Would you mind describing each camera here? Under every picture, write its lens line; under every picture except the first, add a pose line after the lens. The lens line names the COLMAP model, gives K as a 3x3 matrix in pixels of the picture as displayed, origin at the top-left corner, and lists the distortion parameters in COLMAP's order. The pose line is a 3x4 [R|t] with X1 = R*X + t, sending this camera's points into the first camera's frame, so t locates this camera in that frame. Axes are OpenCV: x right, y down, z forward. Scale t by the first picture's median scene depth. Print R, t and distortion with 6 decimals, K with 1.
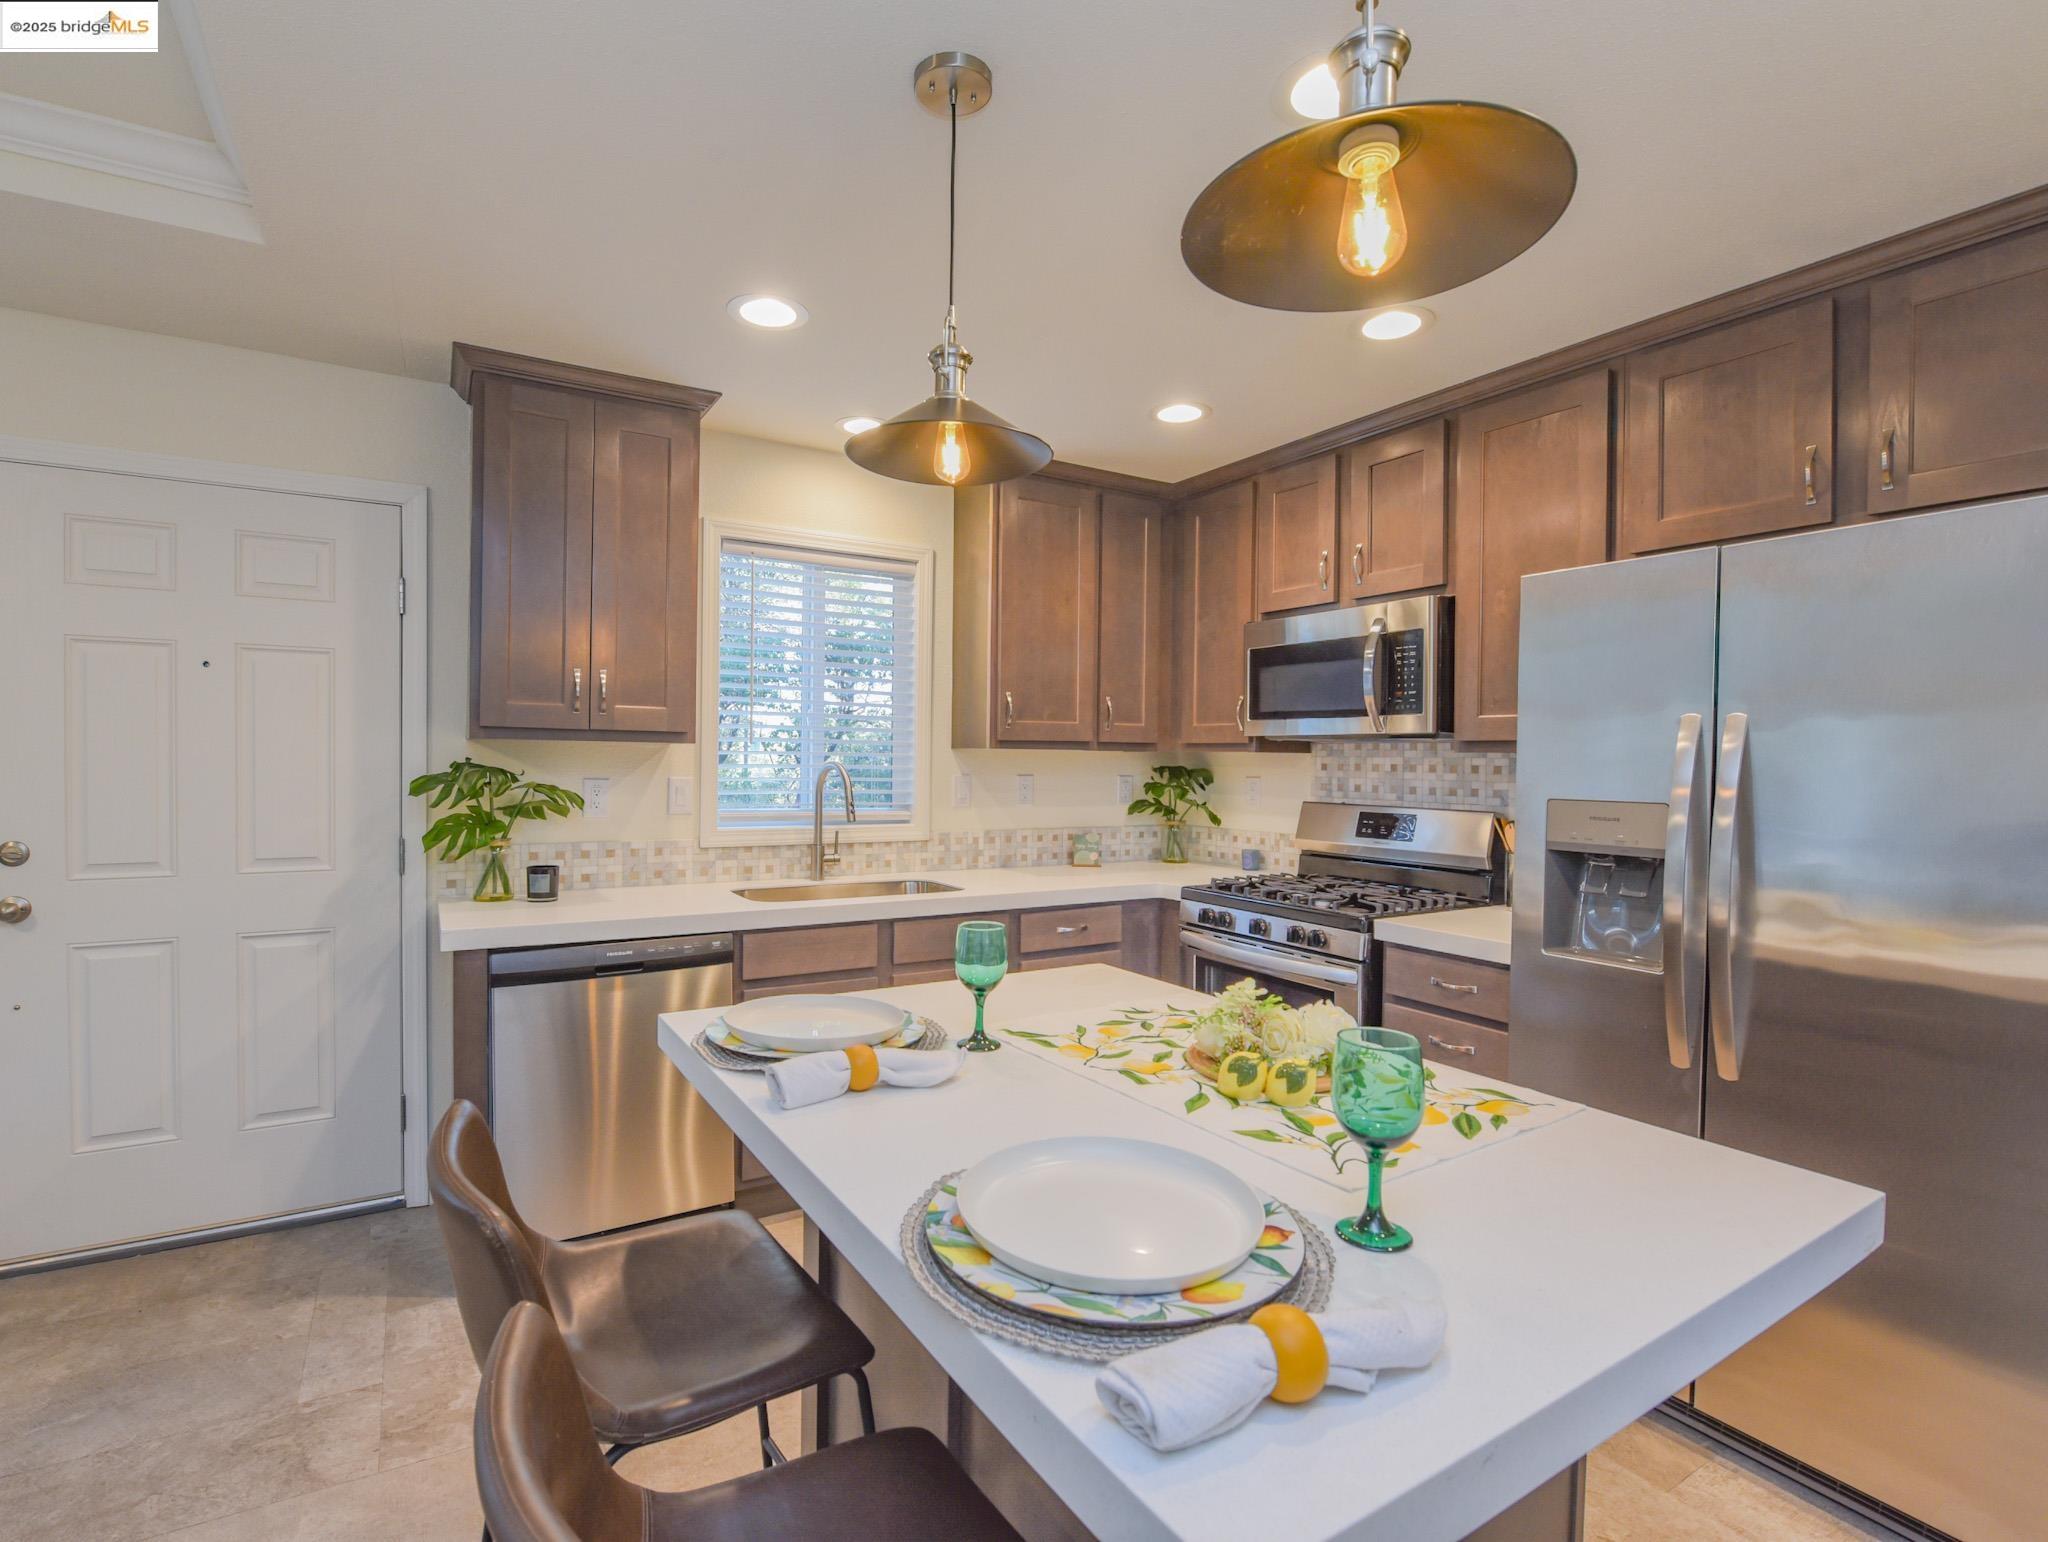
lens RADIAL K [[1008.3, 0, 1020.0], [0, 1008.3, 770.1], [0, 0, 1]] dist [-0.024027, 0.001200]
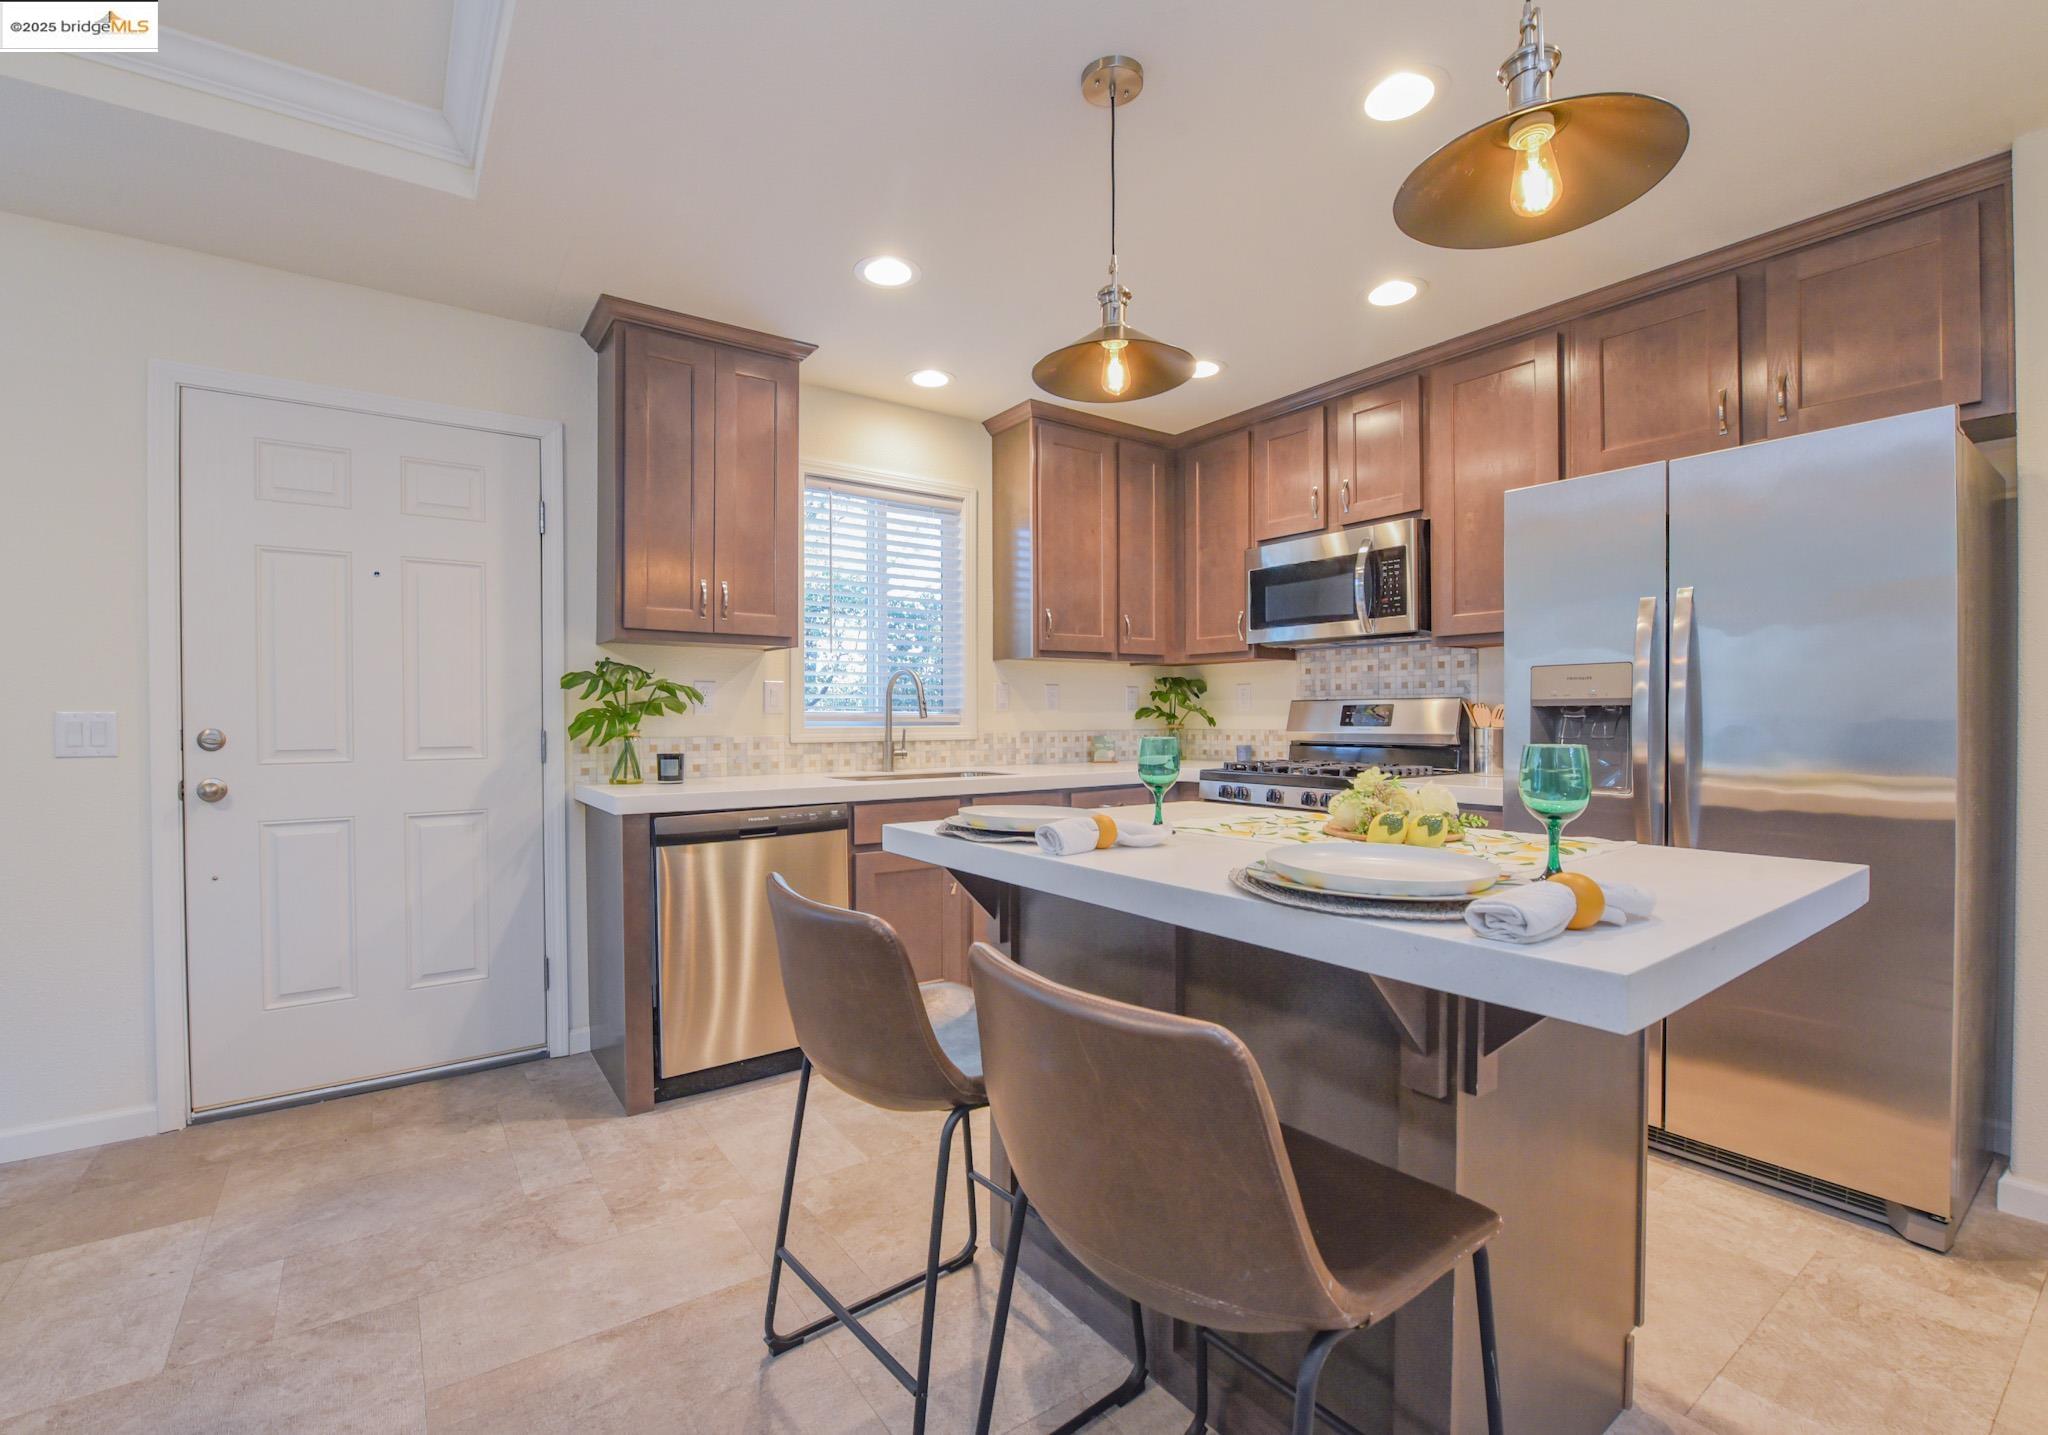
lens RADIAL K [[915.4, 0, 1023.1], [0, 915.4, 717.0], [0, 0, 1]] dist [-0.024213, -0.000689]
pose [[0.997136, -0.016530, 0.073799, -0.157213], [0.017022, 0.999837, -0.006047, 0.070702], [-0.073687, 0.007286, 0.997255, -0.073764]]
